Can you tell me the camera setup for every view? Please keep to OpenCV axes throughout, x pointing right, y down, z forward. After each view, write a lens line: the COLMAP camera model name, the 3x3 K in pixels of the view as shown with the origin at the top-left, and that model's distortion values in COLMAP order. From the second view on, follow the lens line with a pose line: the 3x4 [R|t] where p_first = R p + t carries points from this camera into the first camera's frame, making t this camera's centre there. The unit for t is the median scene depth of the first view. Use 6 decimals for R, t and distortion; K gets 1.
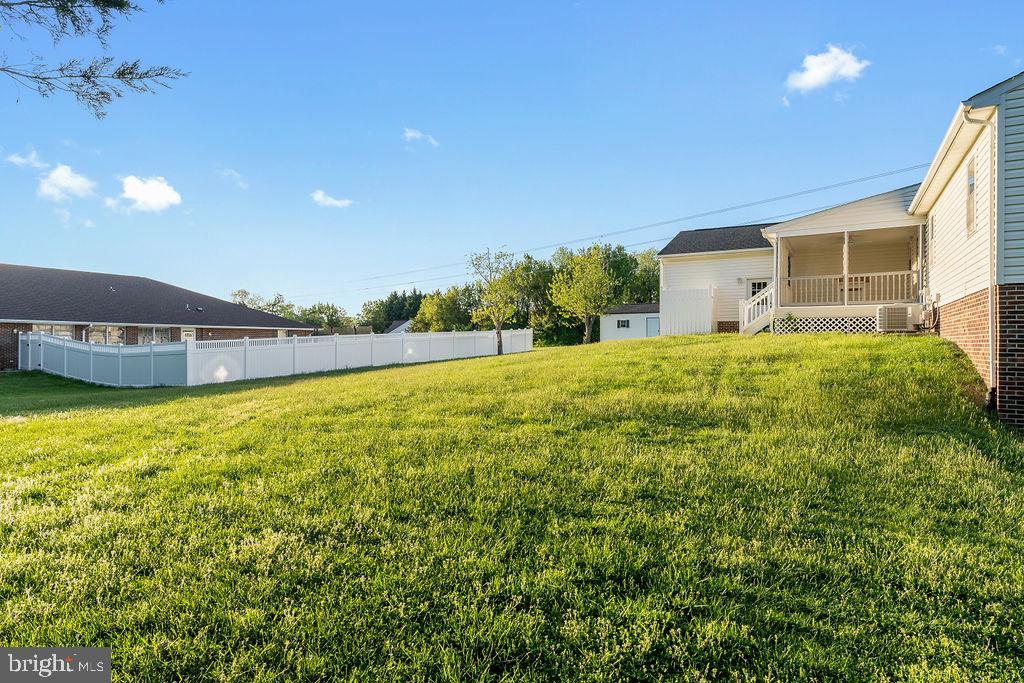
lens RADIAL K [[561.0, 0, 512.2], [0, 561.0, 338.7], [0, 0, 1]] dist [0.001482, 0.000484]
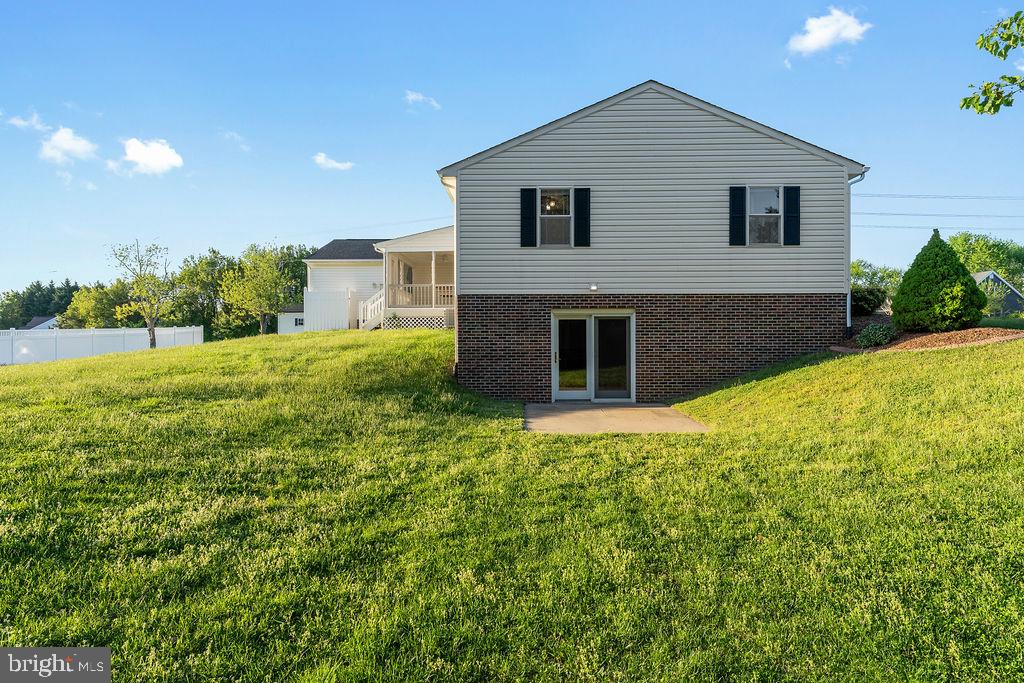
lens RADIAL K [[535.6, 0, 513.2], [0, 535.6, 339.8], [0, 0, 1]] dist [-0.000219, 0.000546]
pose [[0.875808, -0.006824, 0.482612, 0.066400], [0.005035, 0.999975, 0.005001, 0.004153], [-0.482634, -0.001950, 0.875820, -0.076784]]
